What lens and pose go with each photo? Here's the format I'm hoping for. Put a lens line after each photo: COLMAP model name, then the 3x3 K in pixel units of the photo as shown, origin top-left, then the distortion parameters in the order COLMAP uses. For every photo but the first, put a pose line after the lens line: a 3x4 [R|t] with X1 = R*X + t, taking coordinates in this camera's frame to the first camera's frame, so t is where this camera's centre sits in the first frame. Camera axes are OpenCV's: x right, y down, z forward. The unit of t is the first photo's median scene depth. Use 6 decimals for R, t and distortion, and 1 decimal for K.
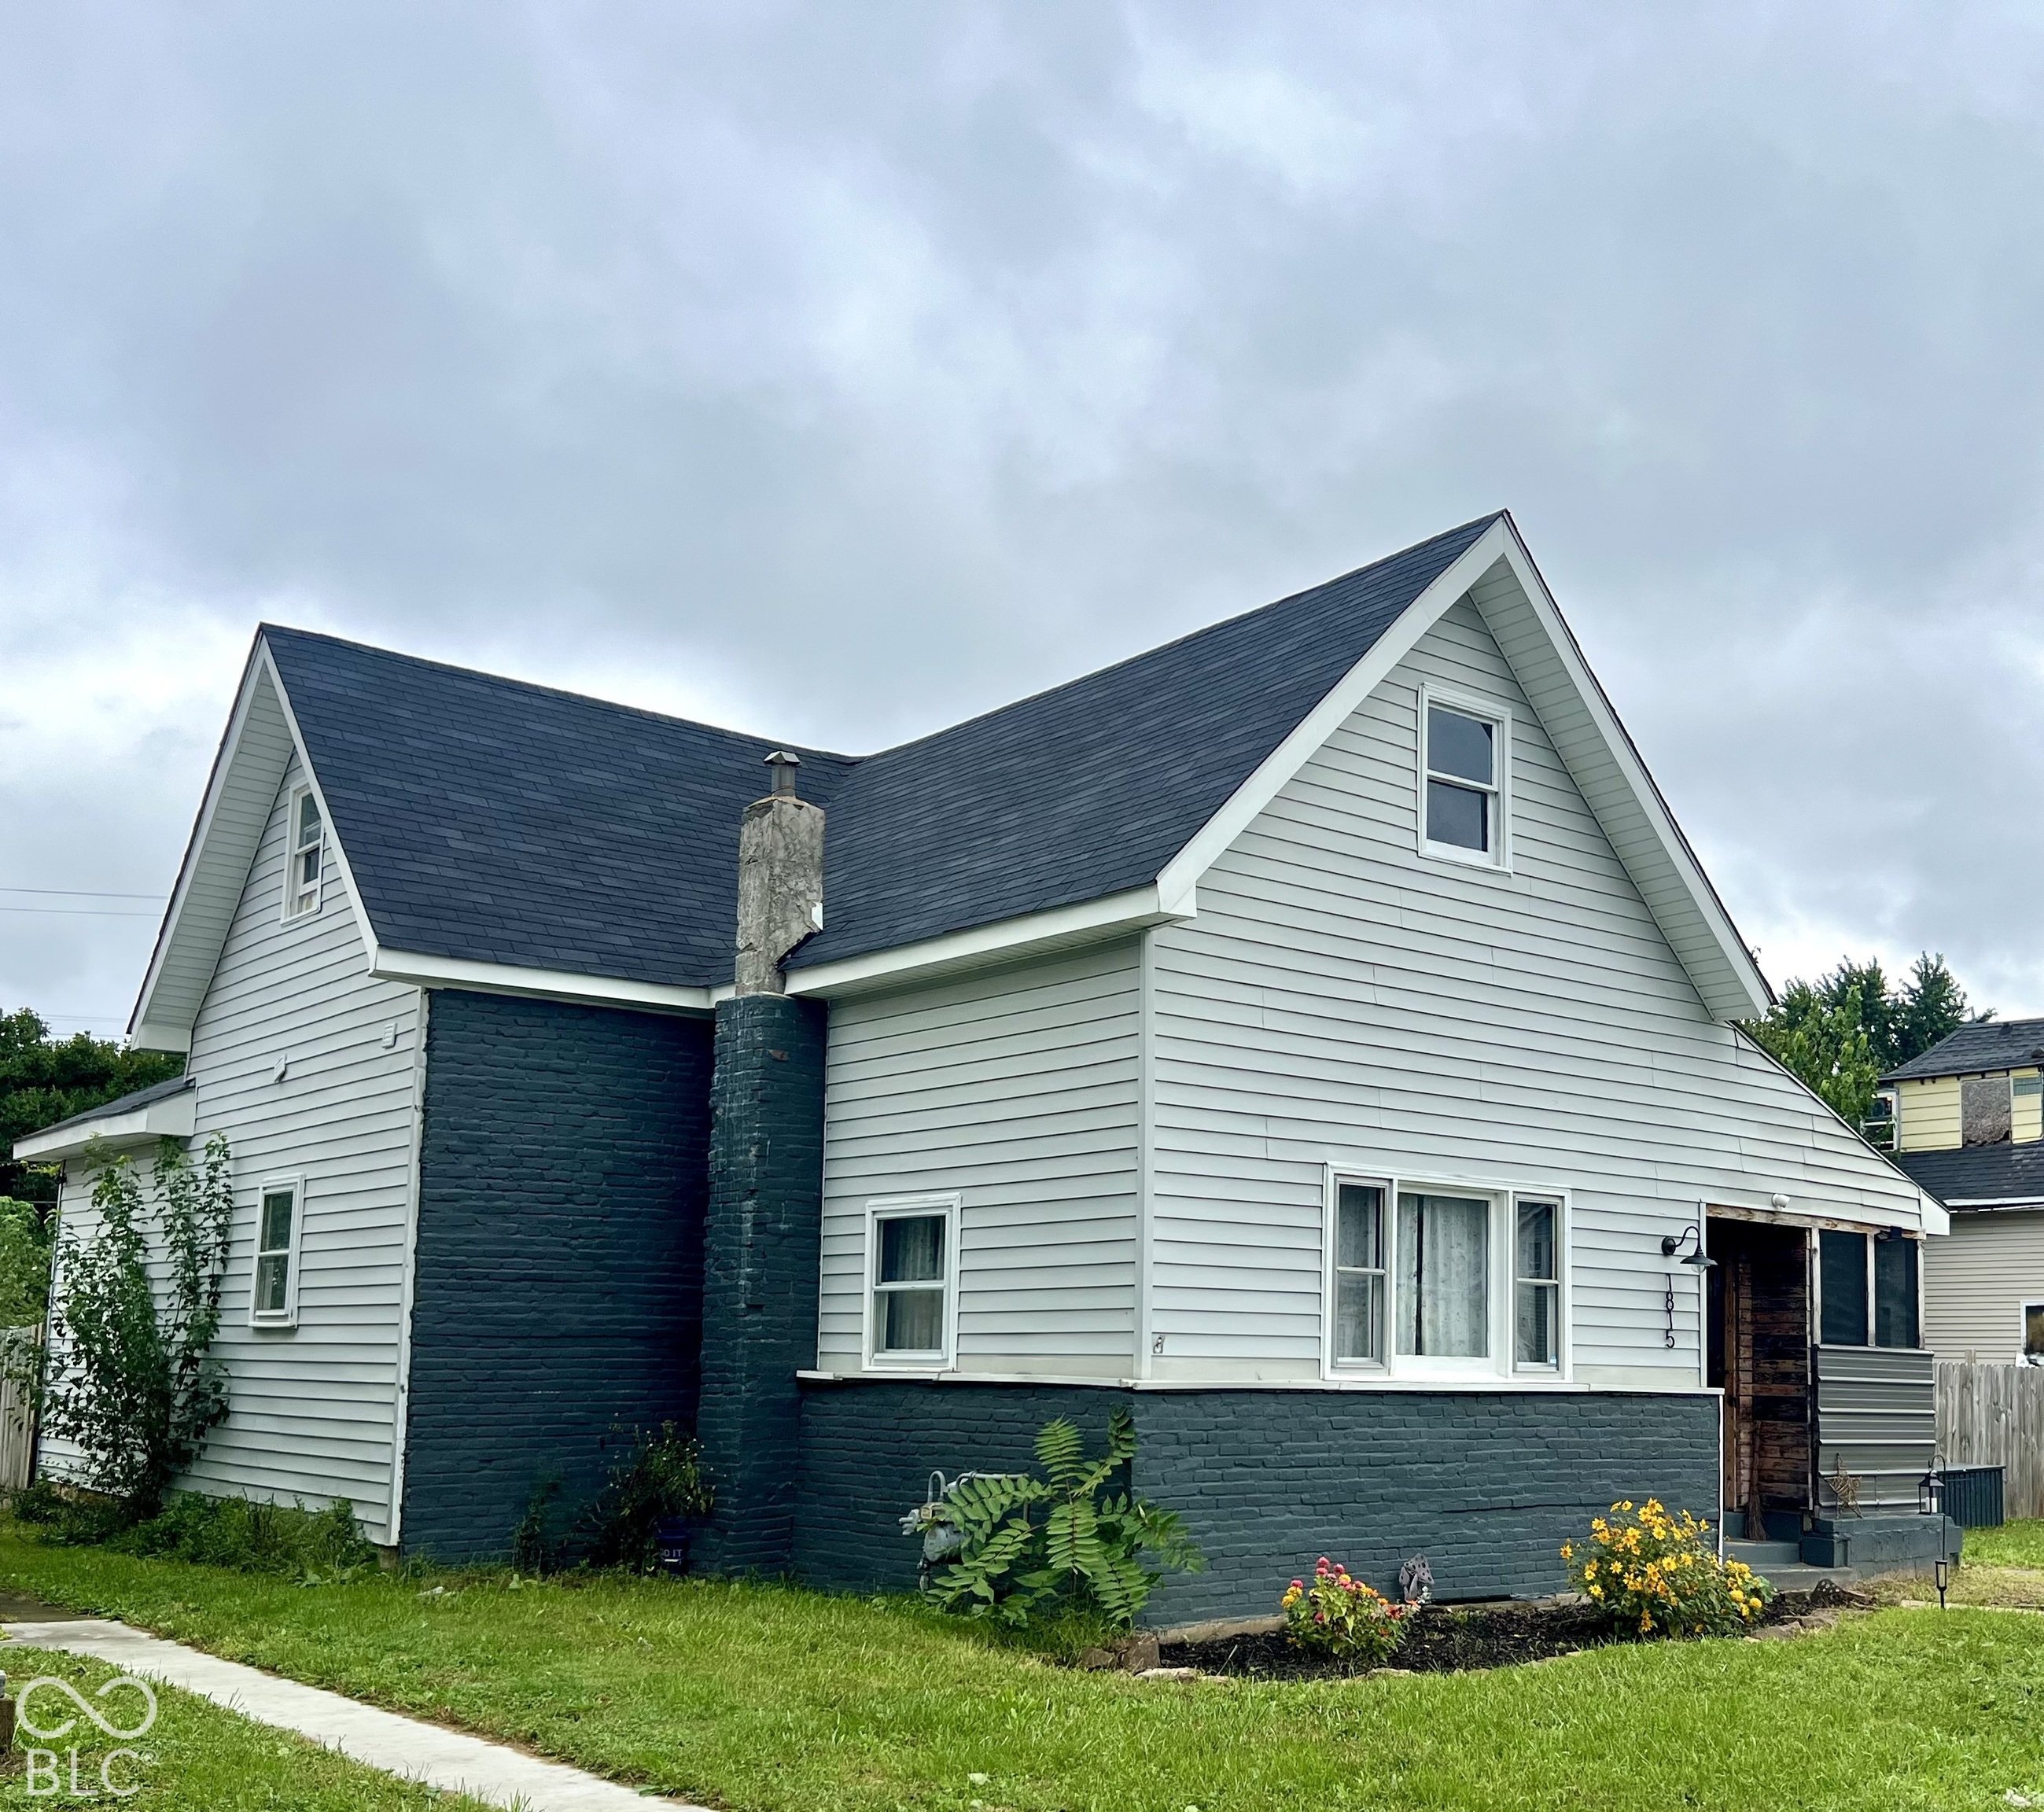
lens RADIAL K [[2148.7, 0, 1198.3], [0, 2148.7, 1129.5], [0, 0, 1]] dist [0.136998, -0.005367]
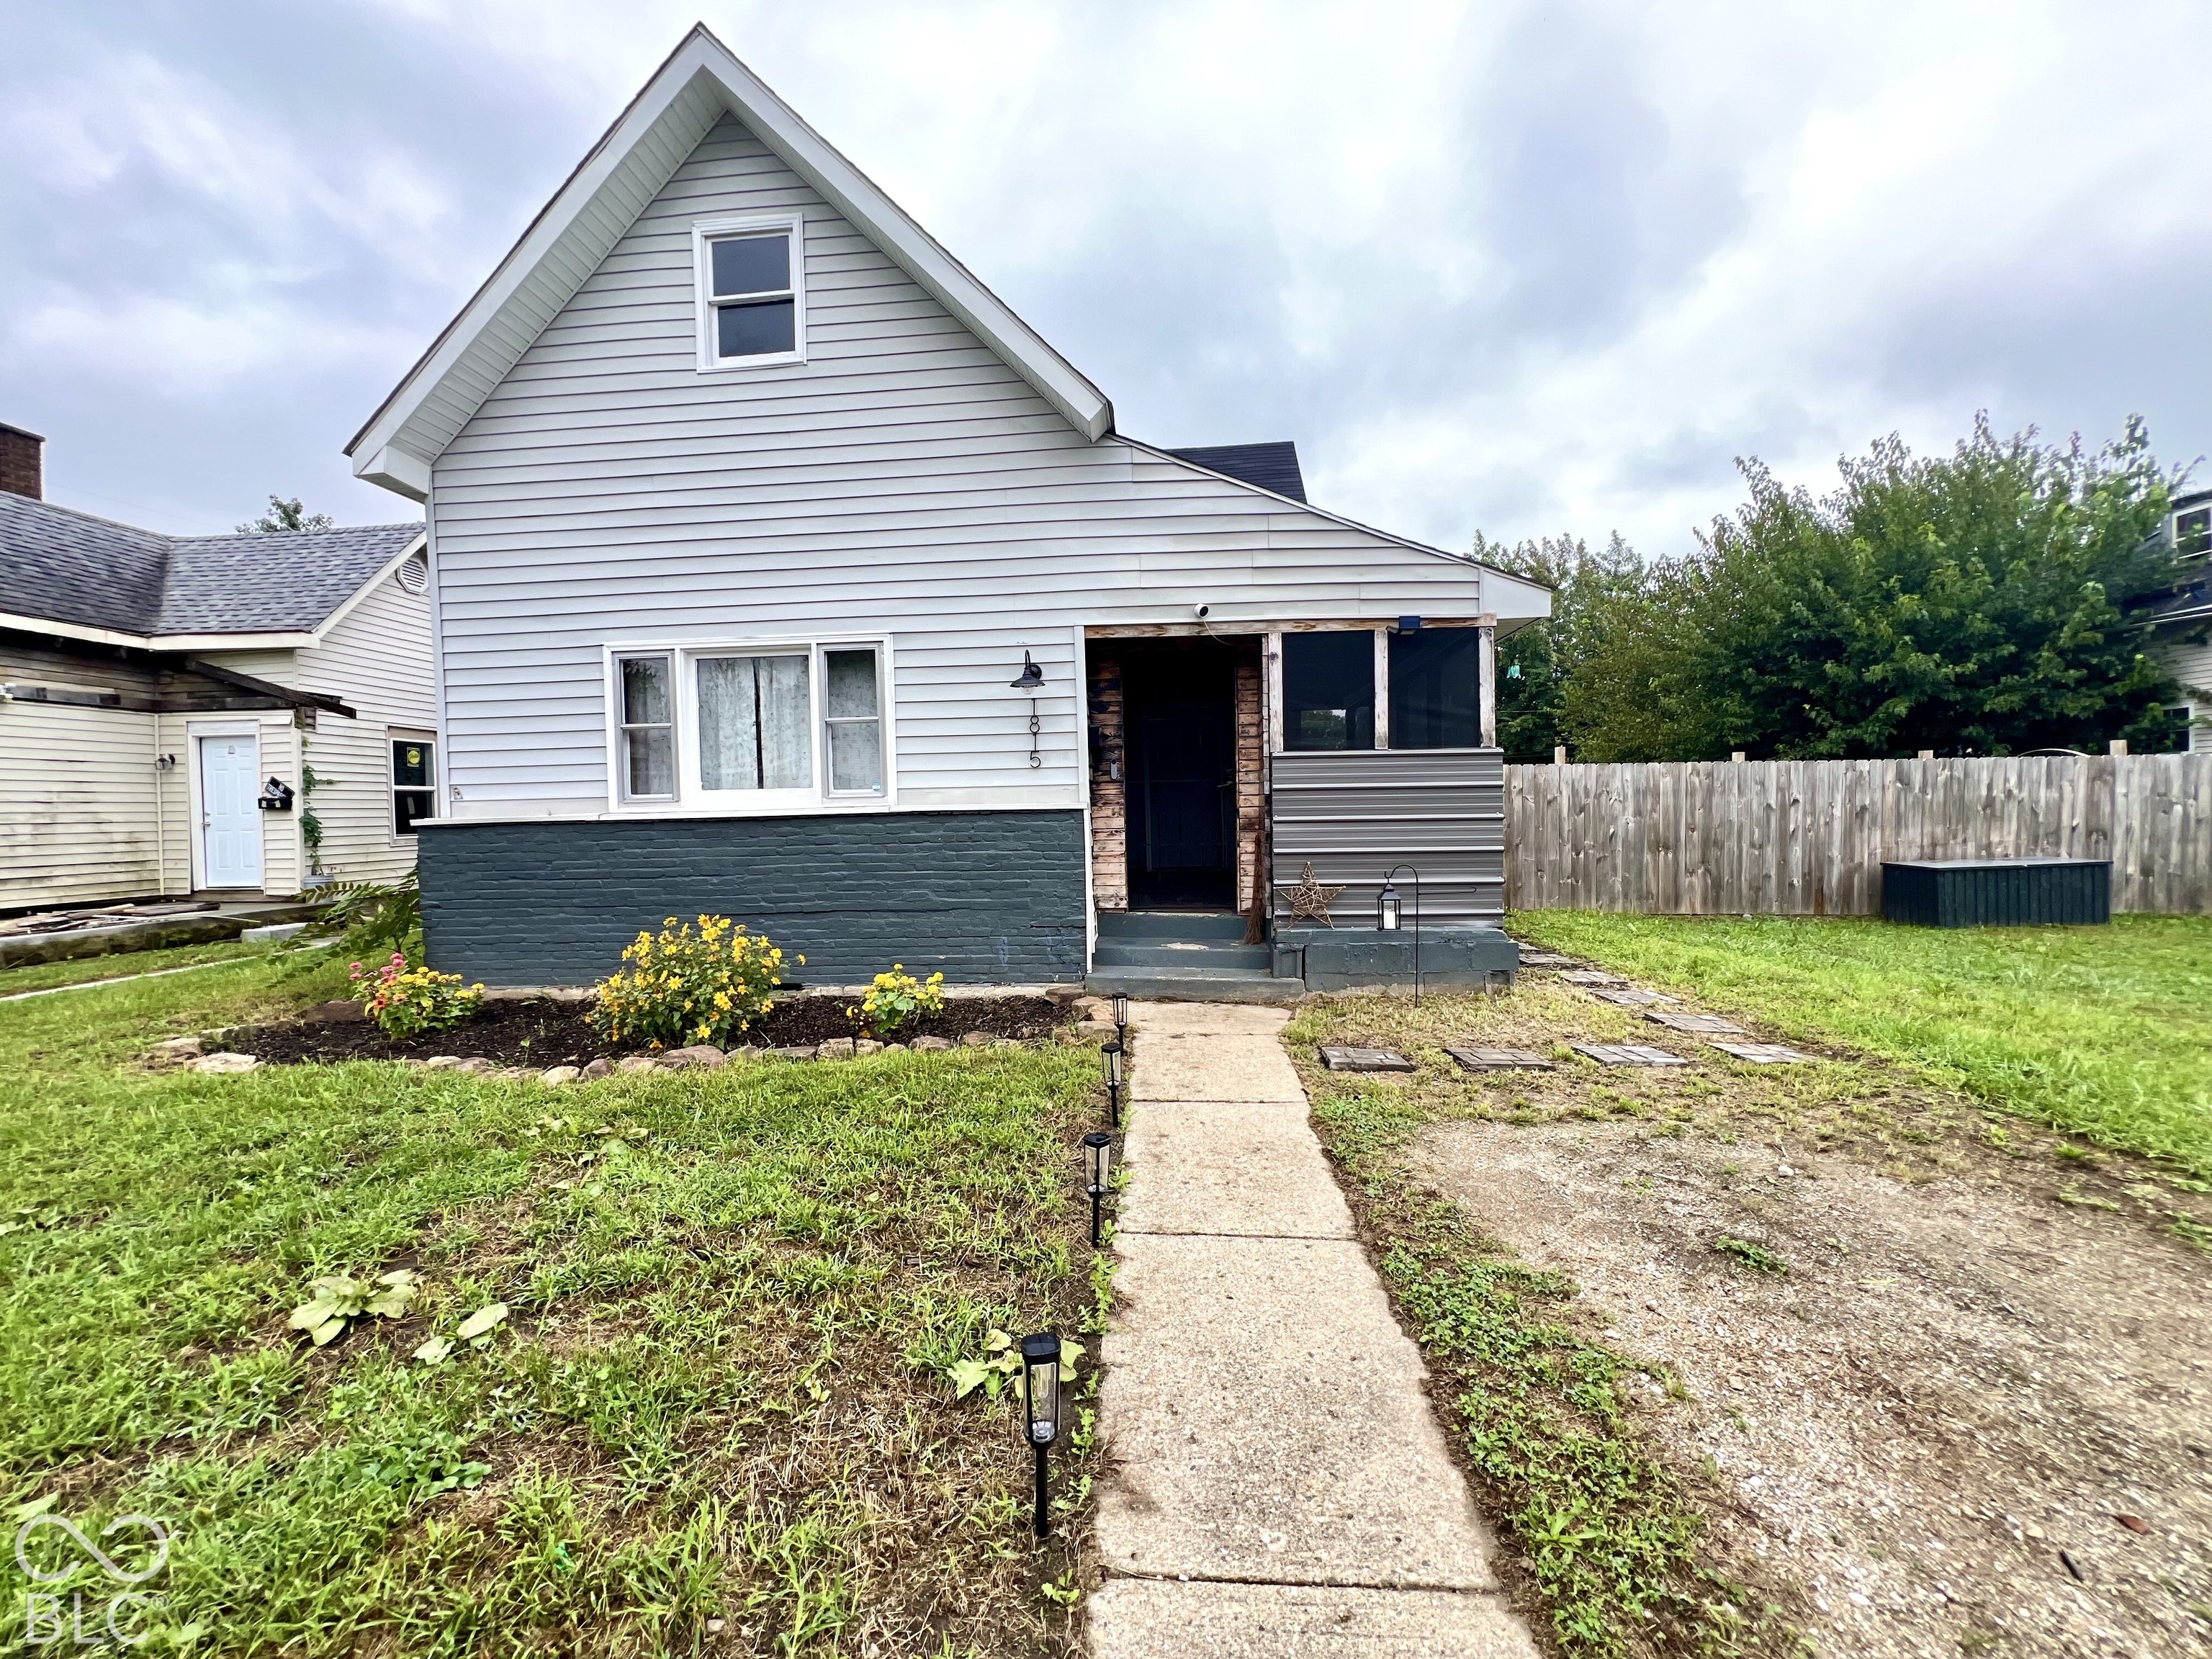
lens RADIAL K [[882.7, 0, 1096.0], [0, 882.7, 827.6], [0, 0, 1]] dist [-0.002241, 0.000446]
pose [[0.701146, -0.020023, -0.712736, 0.584332], [0.112040, 0.990282, 0.082397, 0.103842], [0.704160, -0.137627, 0.696575, 0.759892]]
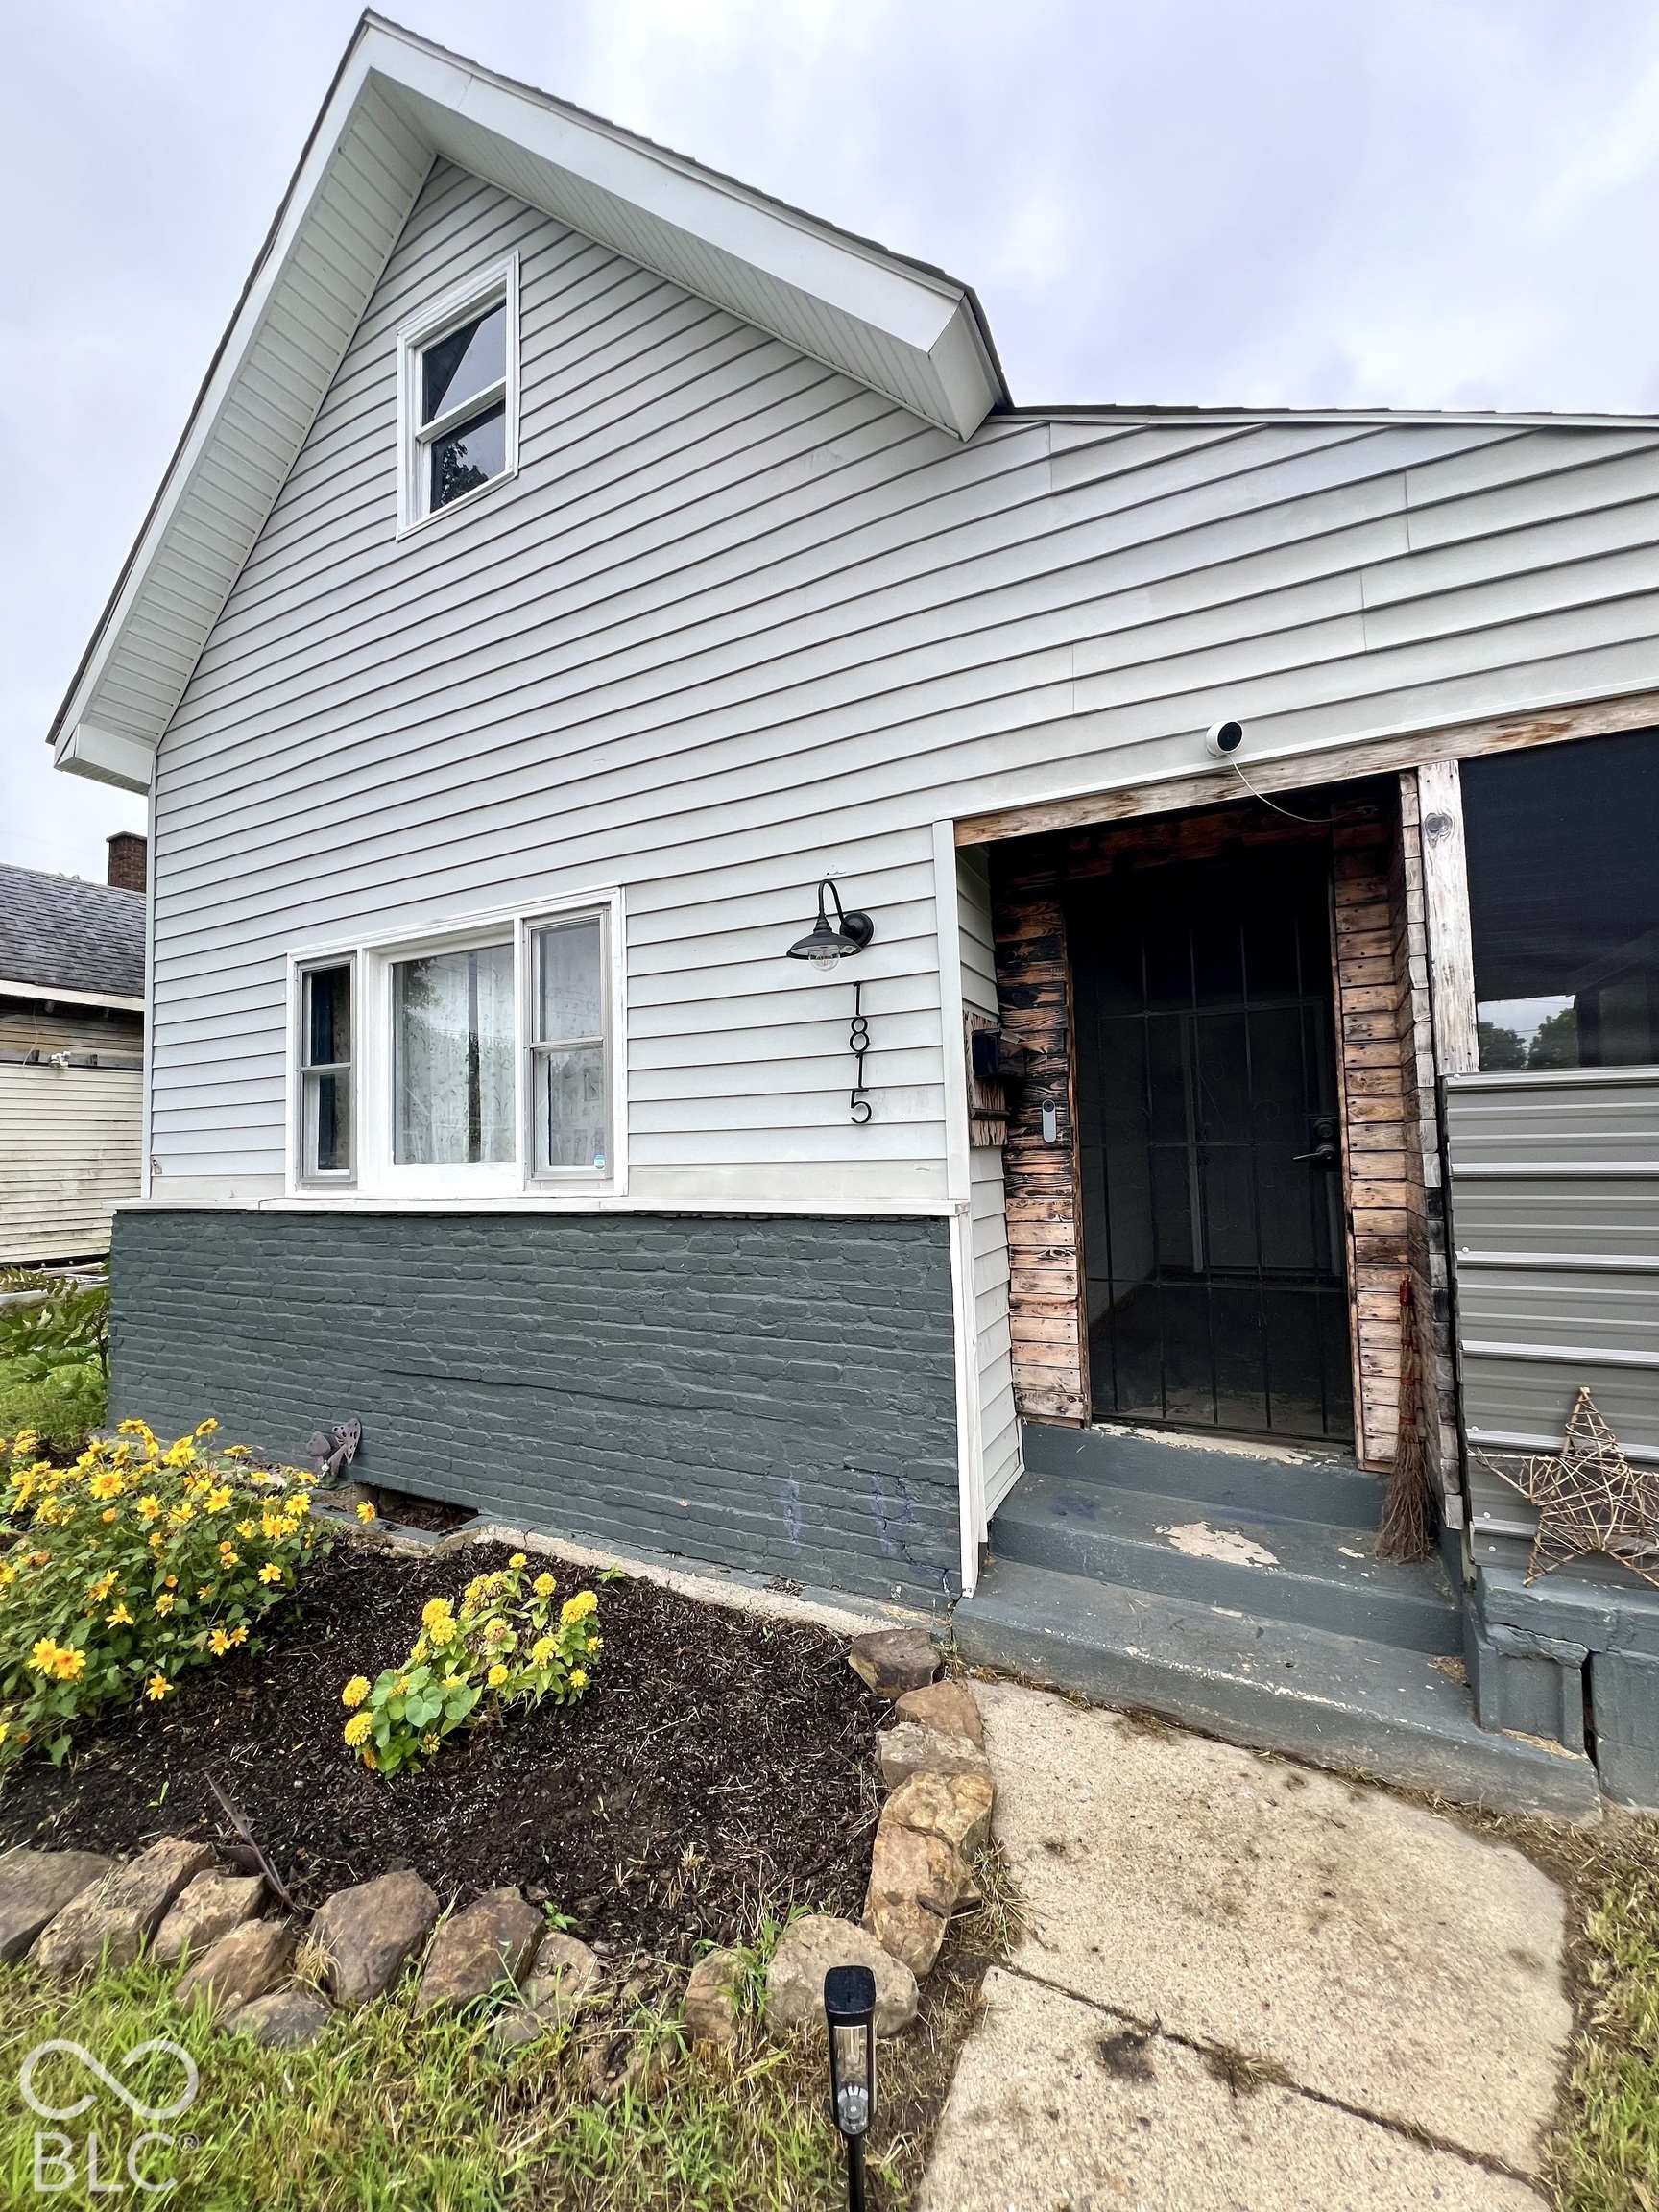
lens RADIAL K [[882.7, 0, 829.2], [0, 882.7, 1097.0], [0, 0, 1]] dist [-0.002241, 0.000446]
pose [[0.381785, -0.087263, -0.920123, 0.435112], [0.131345, 0.990552, -0.039444, 0.108285], [0.914871, -0.105795, 0.389639, 0.971246]]
